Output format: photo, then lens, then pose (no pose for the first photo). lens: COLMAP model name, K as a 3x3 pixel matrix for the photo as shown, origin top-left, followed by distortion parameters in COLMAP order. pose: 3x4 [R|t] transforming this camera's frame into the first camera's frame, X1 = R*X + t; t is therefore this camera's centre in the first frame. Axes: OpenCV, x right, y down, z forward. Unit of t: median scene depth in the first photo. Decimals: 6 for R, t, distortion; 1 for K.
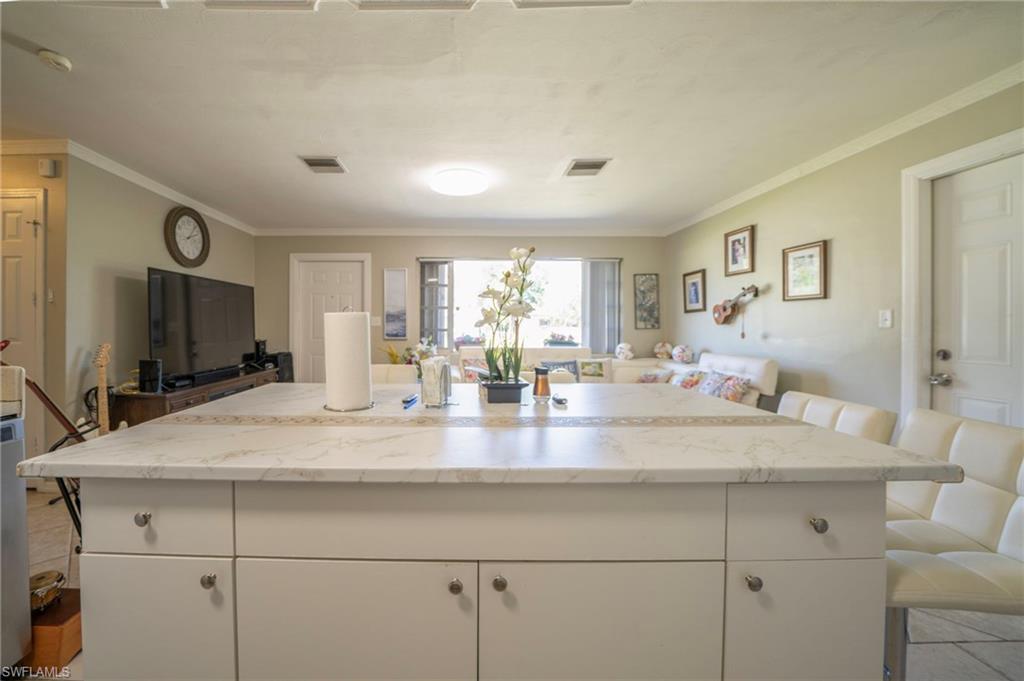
lens RADIAL K [[381.4, 0, 456.5], [0, 381.4, 327.8], [0, 0, 1]] dist [-0.022195, -0.000154]
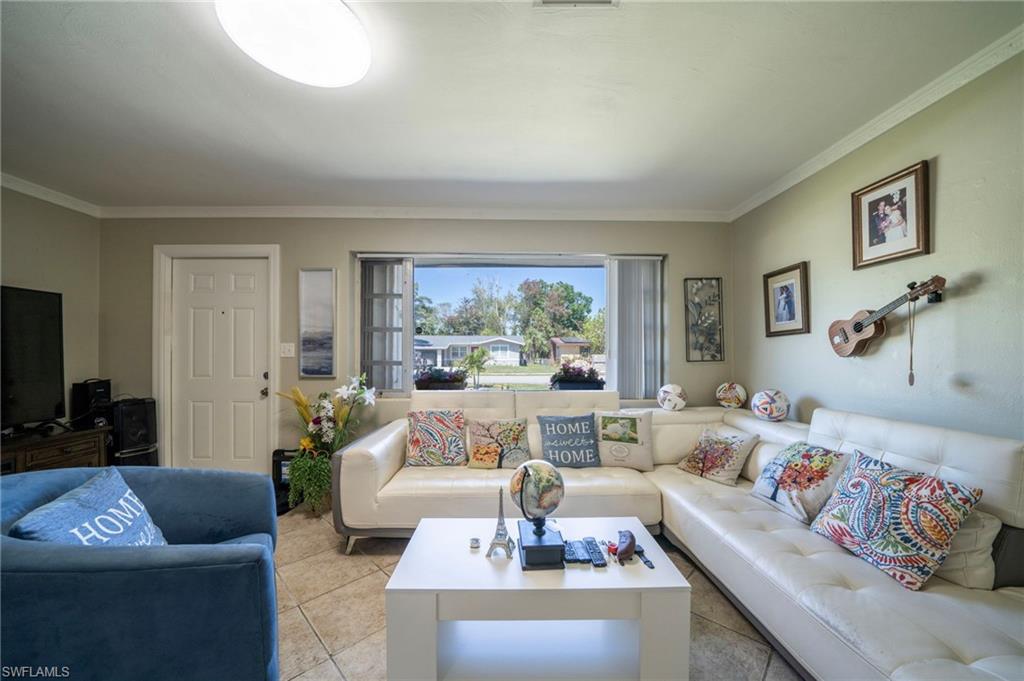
lens RADIAL K [[367.7, 0, 507.2], [0, 367.7, 351.3], [0, 0, 1]] dist [-0.020041, -0.000312]
pose [[0.999921, -0.000315, 0.012596, 0.179119], [0.000437, 0.999953, -0.009680, -0.009844], [-0.012592, 0.009685, 0.999874, 0.437398]]
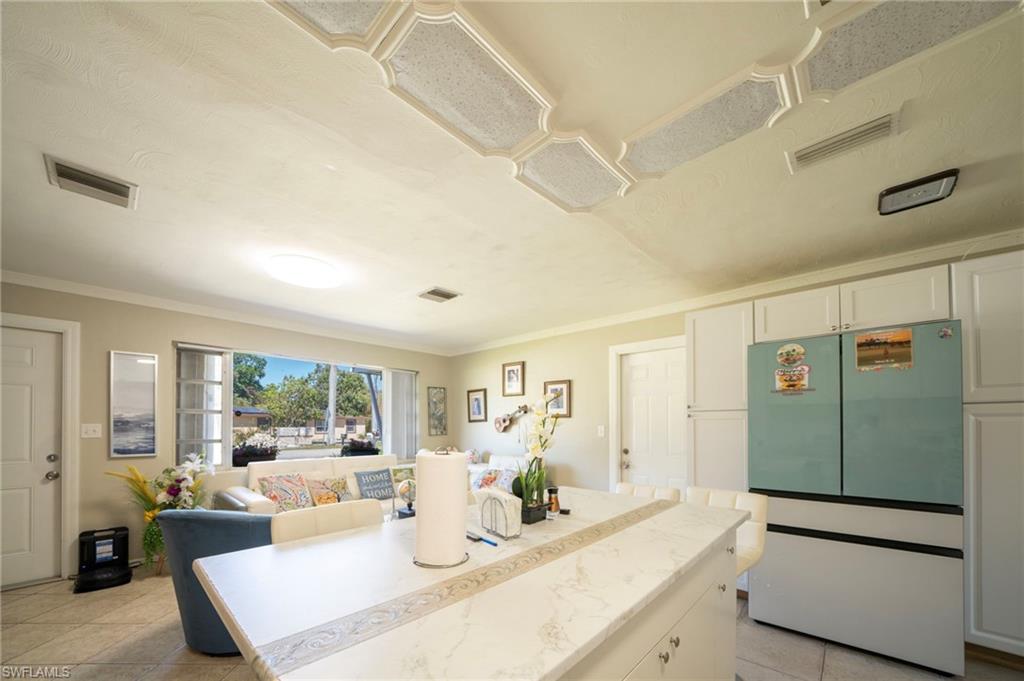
lens RADIAL K [[376.9, 0, 513.1], [0, 376.9, 424.0], [0, 0, 1]] dist [-0.014726, 0.000059]
pose [[0.676840, 0.004125, 0.736118, -0.218531], [0.002162, 0.999969, -0.007592, -0.026168], [-0.736127, 0.006731, 0.676810, 0.070560]]
